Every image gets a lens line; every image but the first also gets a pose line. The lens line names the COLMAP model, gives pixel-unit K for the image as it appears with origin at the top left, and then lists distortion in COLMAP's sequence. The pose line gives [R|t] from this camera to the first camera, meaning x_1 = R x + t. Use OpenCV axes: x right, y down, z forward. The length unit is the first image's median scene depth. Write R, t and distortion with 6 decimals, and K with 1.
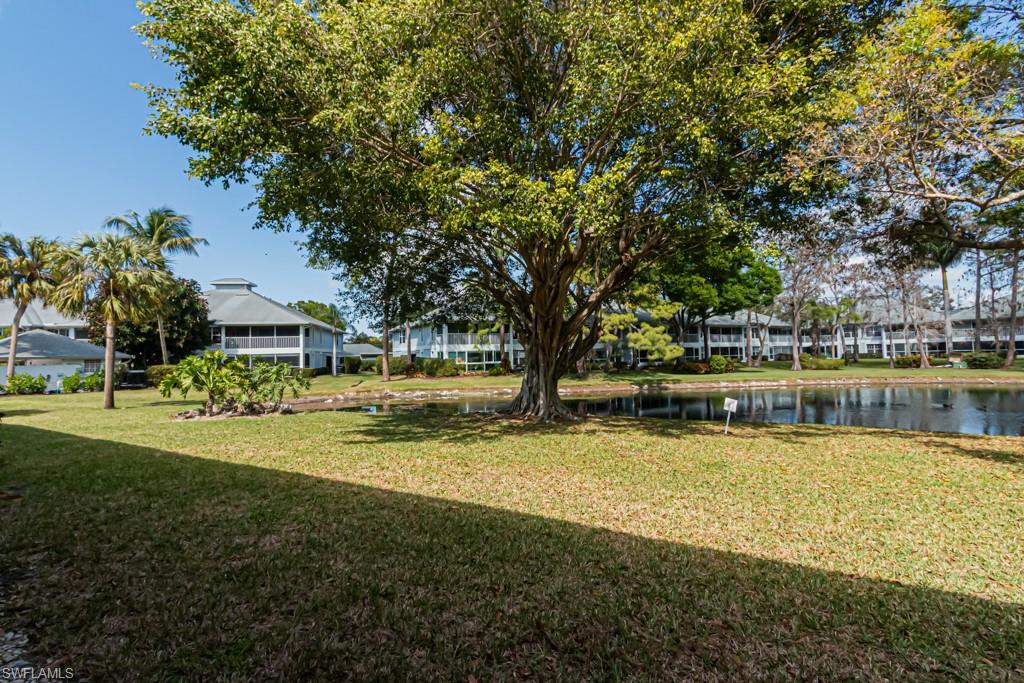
lens RADIAL K [[462.0, 0, 501.3], [0, 462.0, 337.0], [0, 0, 1]] dist [0.002971, -0.000897]
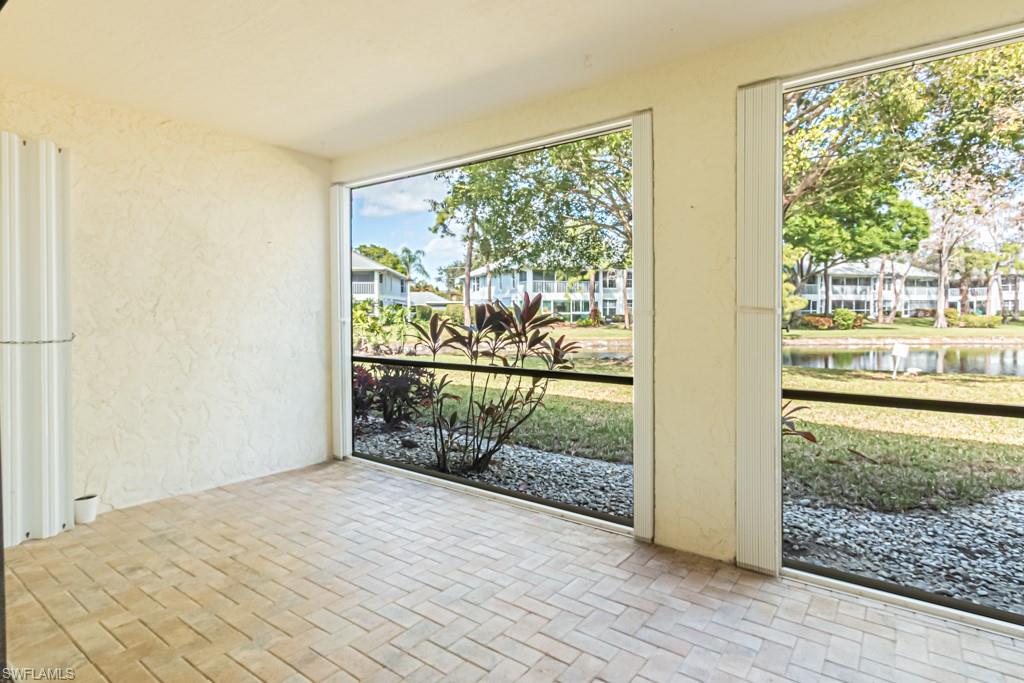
lens RADIAL K [[541.6, 0, 477.4], [0, 541.6, 341.4], [0, 0, 1]] dist [-0.002511, -0.001010]
pose [[0.992903, 0.023353, -0.116615, -0.093322], [-0.011478, 0.994771, 0.101480, 0.004433], [0.118375, -0.099421, 0.987979, -0.093745]]
